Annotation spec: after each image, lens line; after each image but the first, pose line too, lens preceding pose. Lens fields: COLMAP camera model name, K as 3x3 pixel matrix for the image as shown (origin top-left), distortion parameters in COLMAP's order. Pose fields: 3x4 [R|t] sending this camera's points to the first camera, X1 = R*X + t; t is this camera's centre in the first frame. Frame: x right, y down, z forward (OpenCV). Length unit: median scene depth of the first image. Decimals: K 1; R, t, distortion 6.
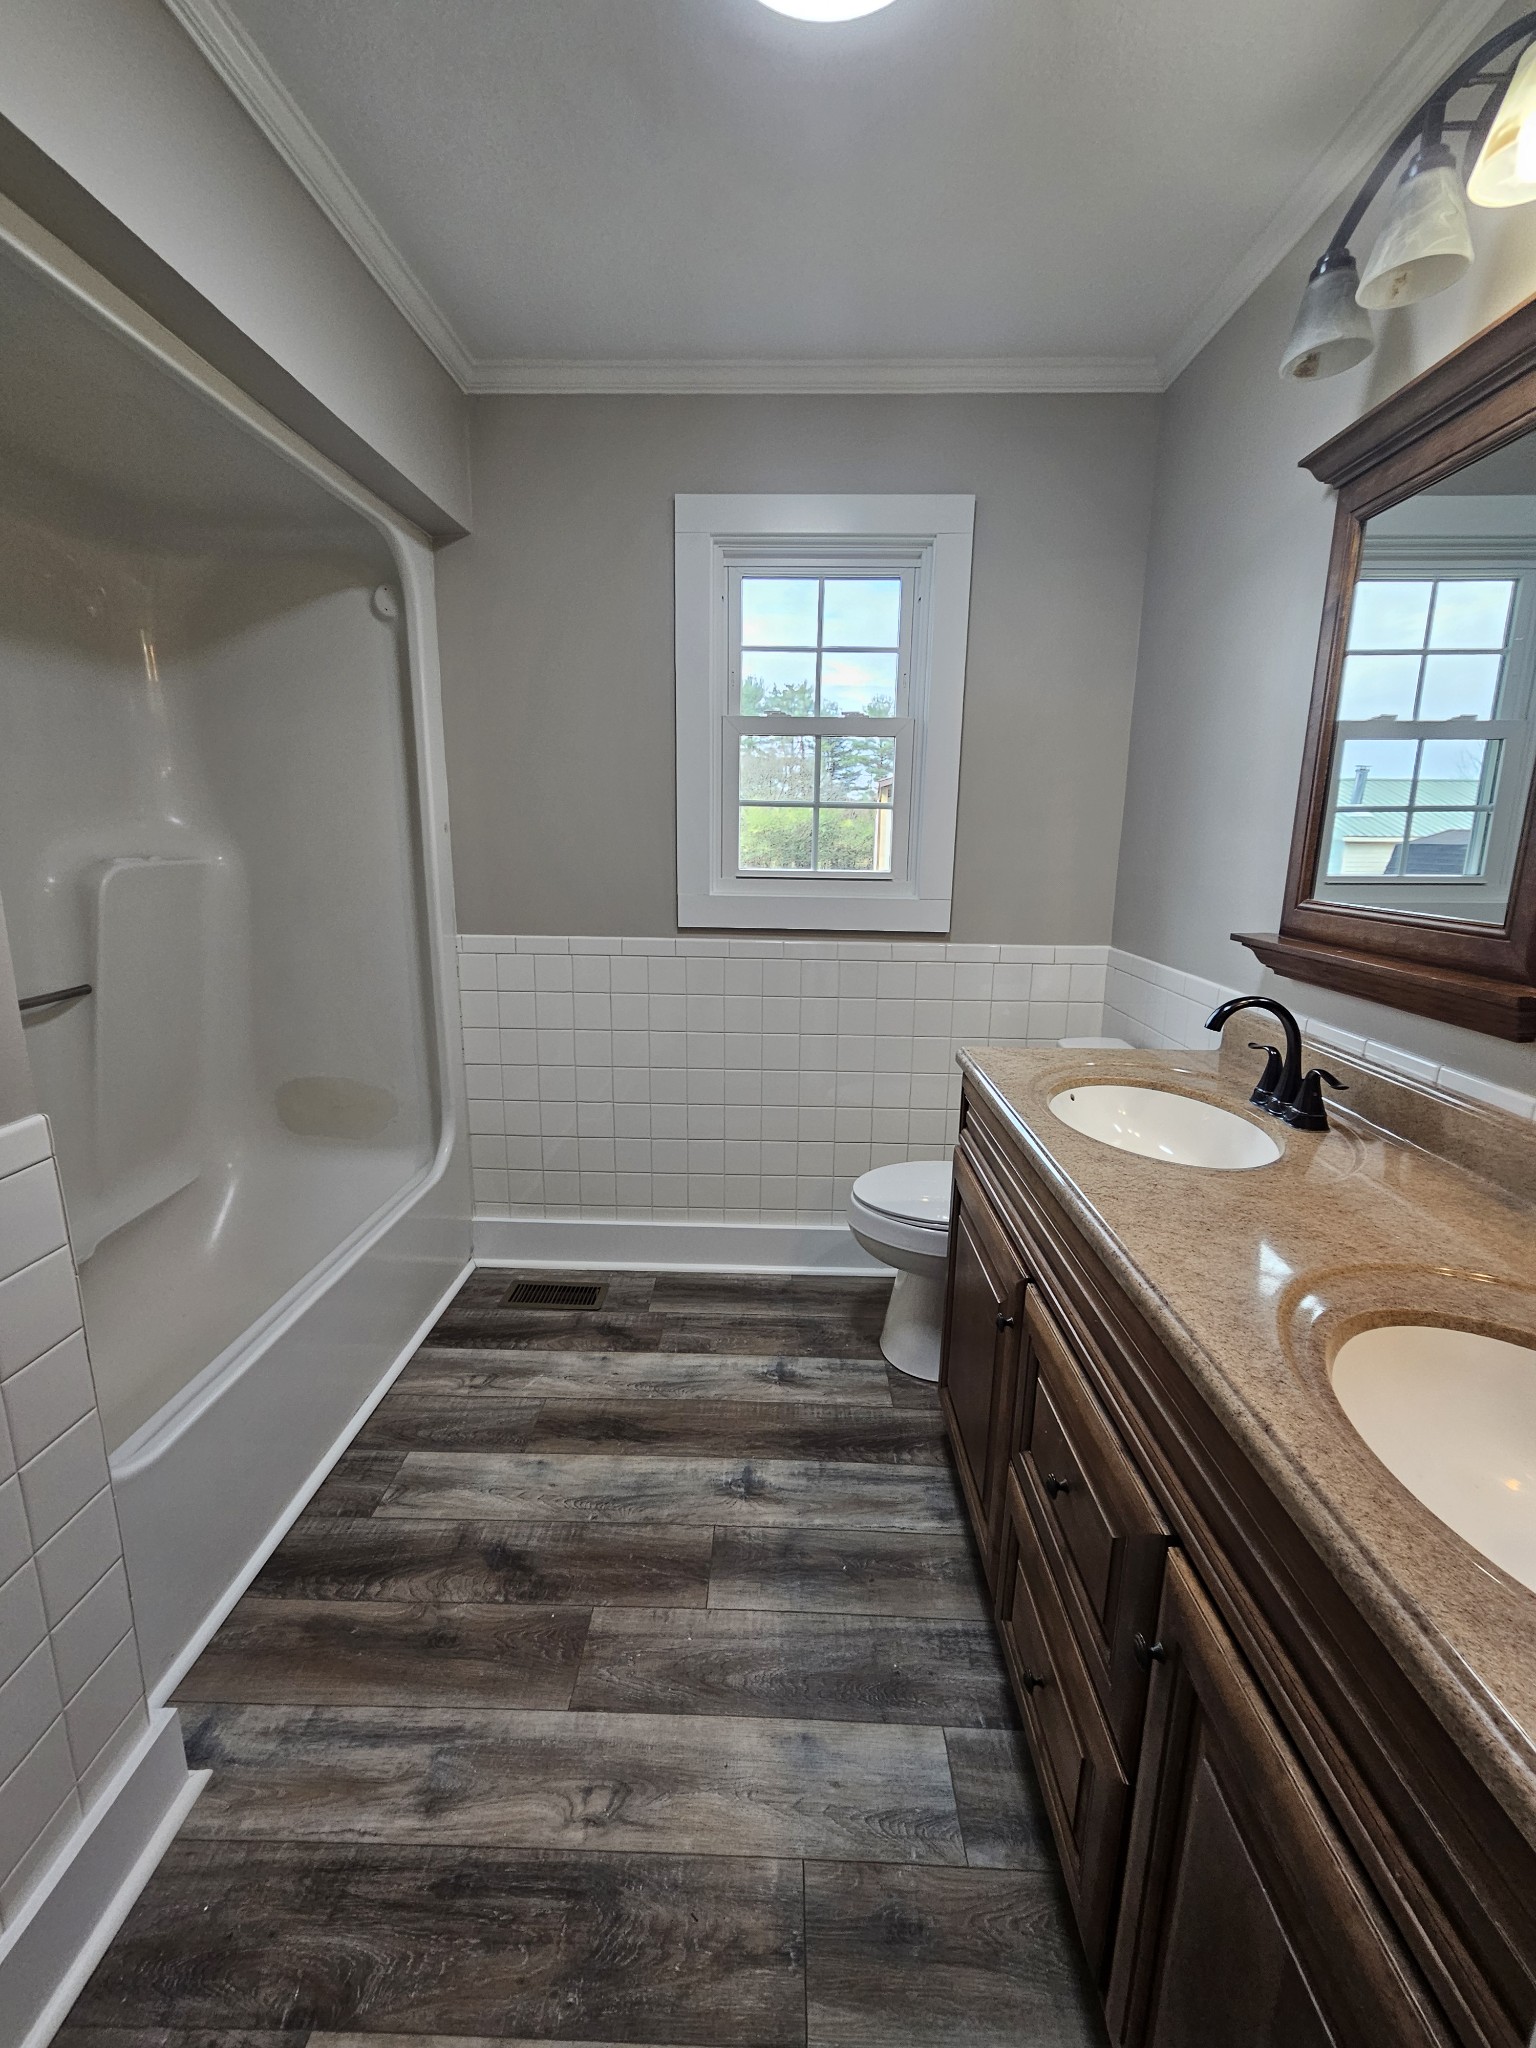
lens RADIAL K [[842.5, 0, 764.8], [0, 842.5, 1014.8], [0, 0, 1]] dist [-0.001804, 0.000018]
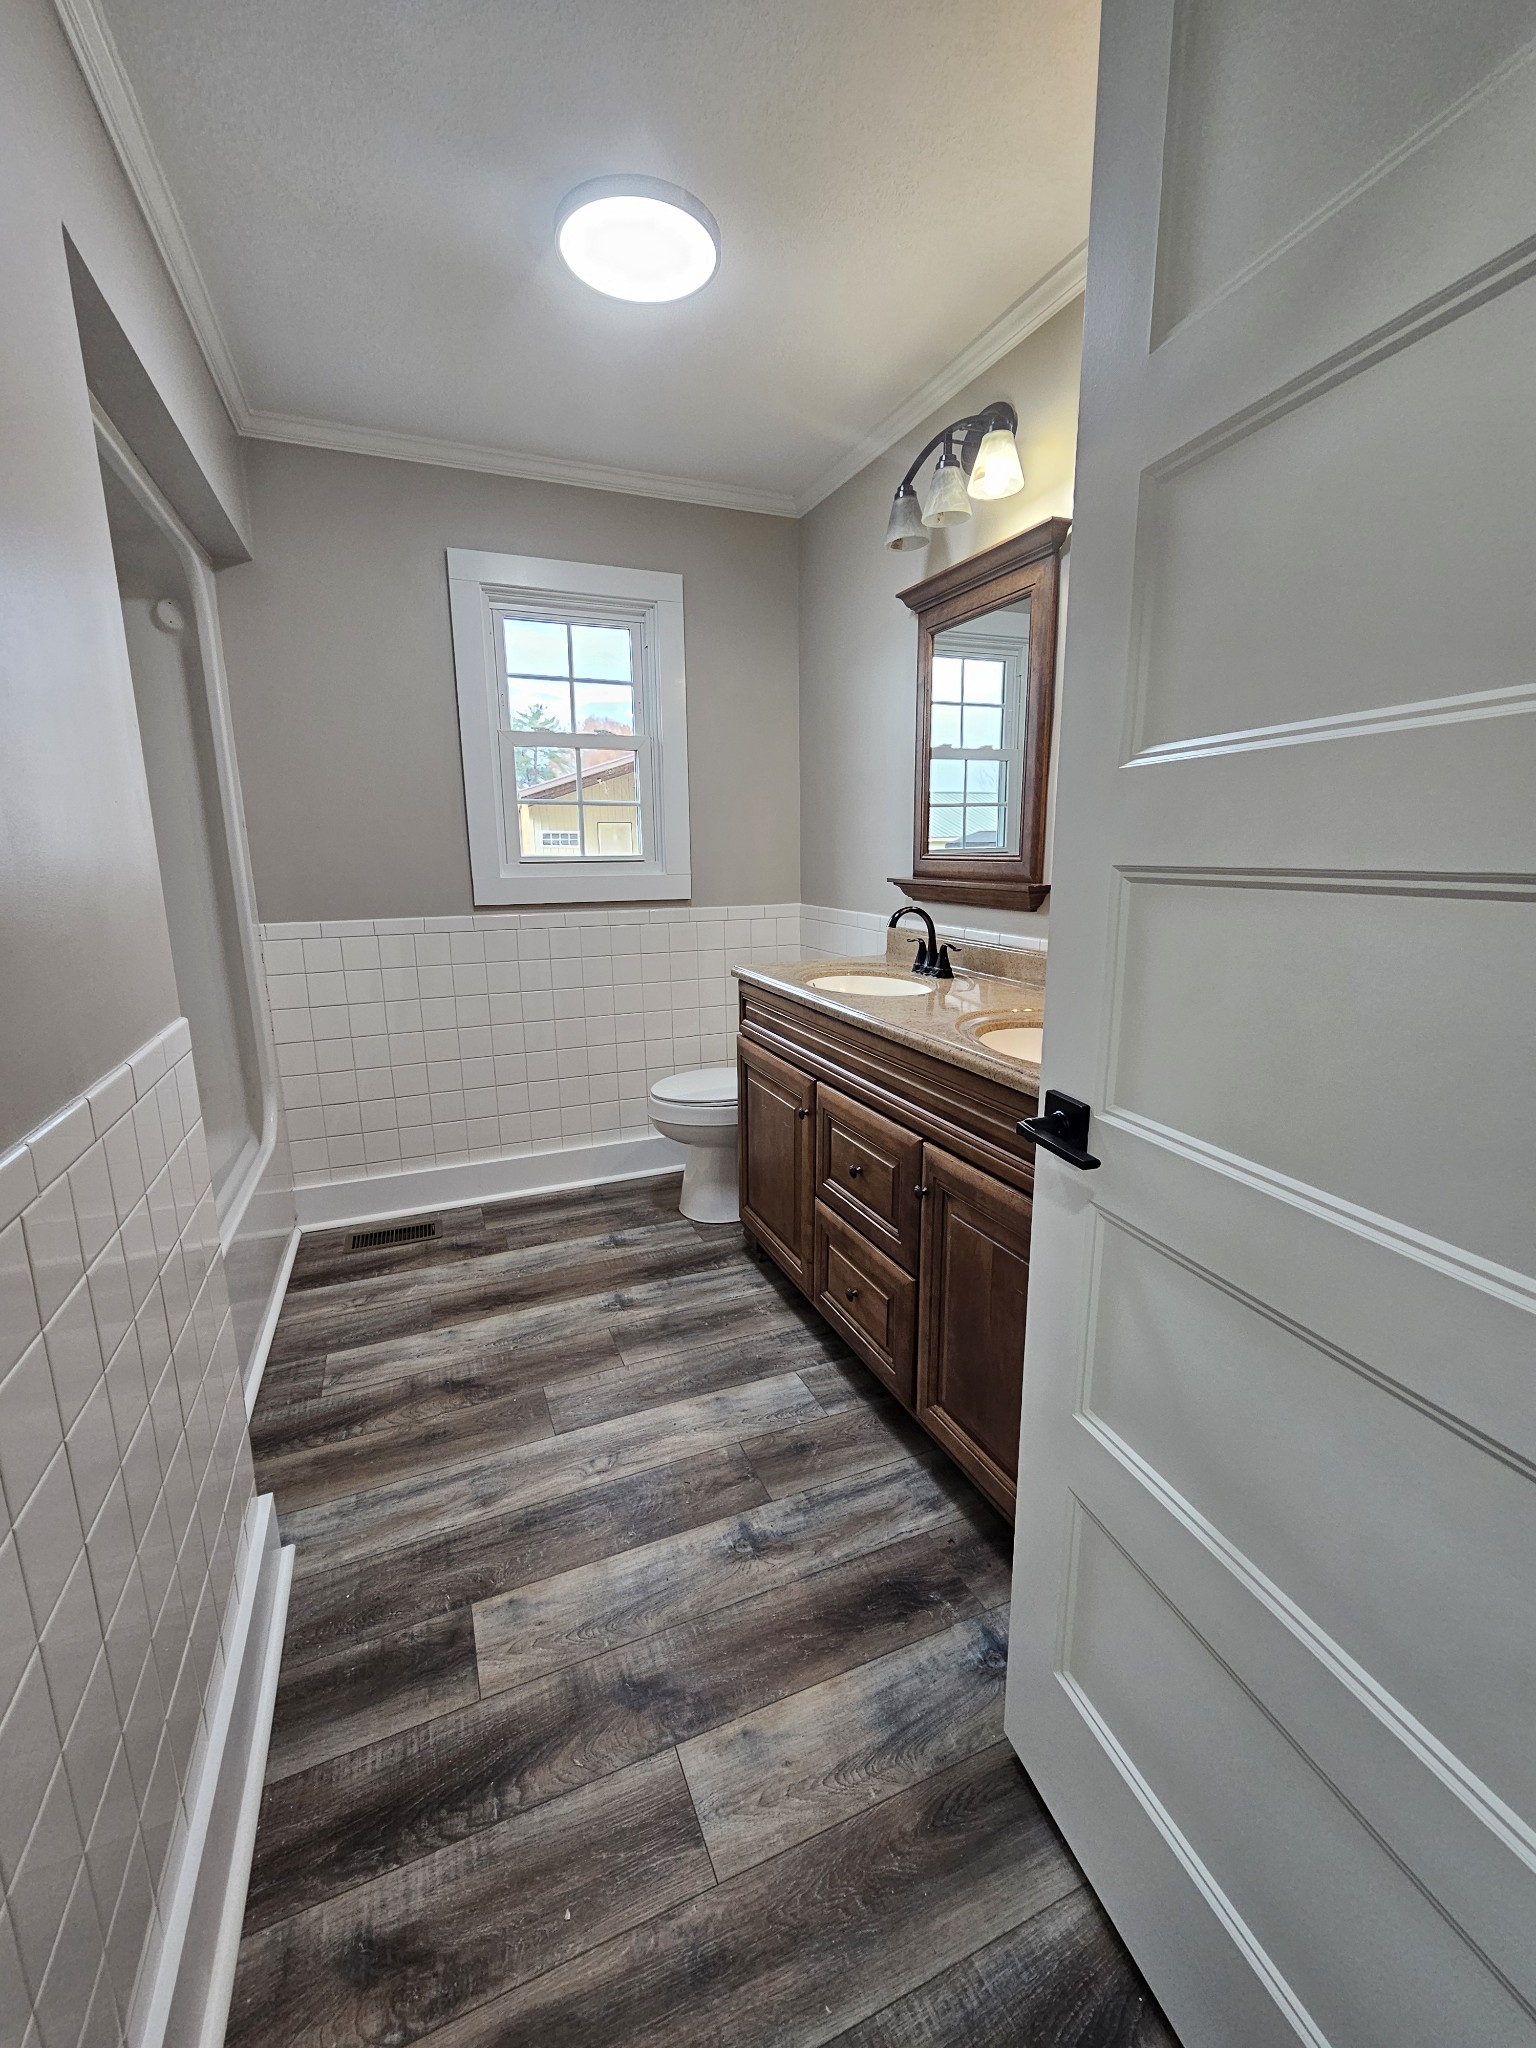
lens RADIAL K [[842.6, 0, 768.0], [0, 842.6, 1024.0], [0, 0, 1]] dist [-0.003909, -0.000362]
pose [[0.907846, -0.107701, 0.405235, -0.315865], [0.109225, 0.993827, 0.019437, 0.117520], [-0.404827, 0.026616, 0.914006, -0.351727]]
